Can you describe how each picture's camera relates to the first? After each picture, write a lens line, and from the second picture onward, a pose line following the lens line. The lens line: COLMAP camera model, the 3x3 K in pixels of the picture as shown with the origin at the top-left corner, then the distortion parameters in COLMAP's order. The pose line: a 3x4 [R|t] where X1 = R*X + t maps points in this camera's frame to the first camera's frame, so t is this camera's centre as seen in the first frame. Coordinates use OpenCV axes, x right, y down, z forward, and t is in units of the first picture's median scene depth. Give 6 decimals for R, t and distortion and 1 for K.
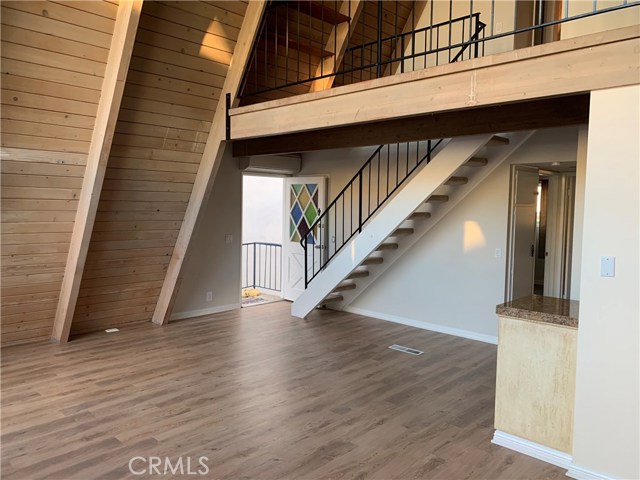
lens RADIAL K [[493.0, 0, 321.3], [0, 493.0, 237.9], [0, 0, 1]] dist [0.037011, -0.010319]
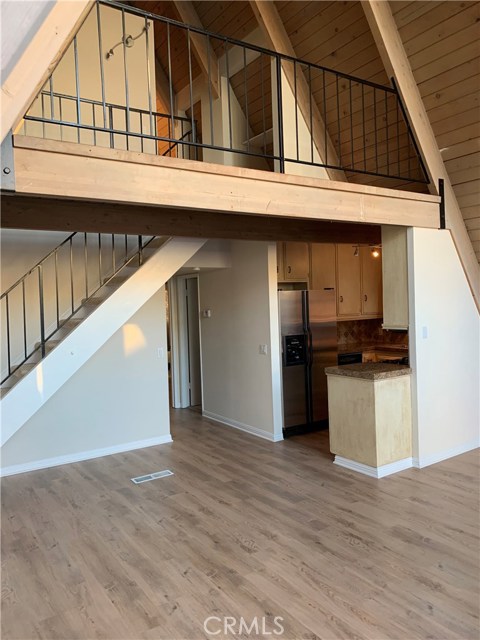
lens RADIAL K [[493.0, 0, 241.7], [0, 493.0, 321.2], [0, 0, 1]] dist [0.037011, -0.010319]
pose [[0.206971, -0.056282, 0.976727, -0.683929], [0.105429, 0.993813, 0.034925, -0.060424], [-0.972650, 0.095747, 0.211624, 0.710947]]
